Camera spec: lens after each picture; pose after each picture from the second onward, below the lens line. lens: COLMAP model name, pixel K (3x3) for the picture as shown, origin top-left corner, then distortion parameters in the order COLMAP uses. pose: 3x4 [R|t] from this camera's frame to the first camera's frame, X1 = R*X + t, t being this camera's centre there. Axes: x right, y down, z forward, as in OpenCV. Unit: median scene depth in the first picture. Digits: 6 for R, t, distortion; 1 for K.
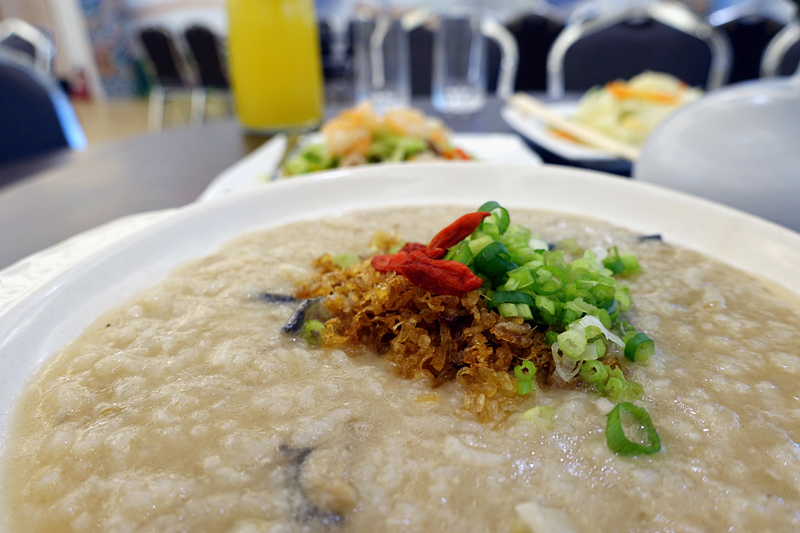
lens RADIAL K [[510.2, 0, 400.0], [0, 510.2, 266.5], [0, 0, 1]] dist [-0.020147, -0.001175]
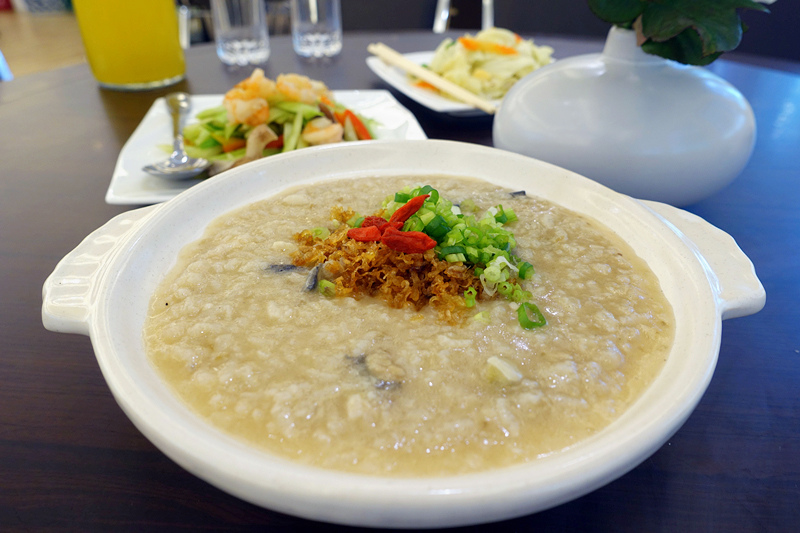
lens RADIAL K [[510.2, 0, 400.0], [0, 510.2, 266.5], [0, 0, 1]] dist [-0.020147, -0.001175]
pose [[0.955917, -0.129267, 0.263652, -0.375085], [0.093124, 0.984995, 0.145300, -0.139029], [-0.278478, -0.114342, 0.953612, -0.503538]]
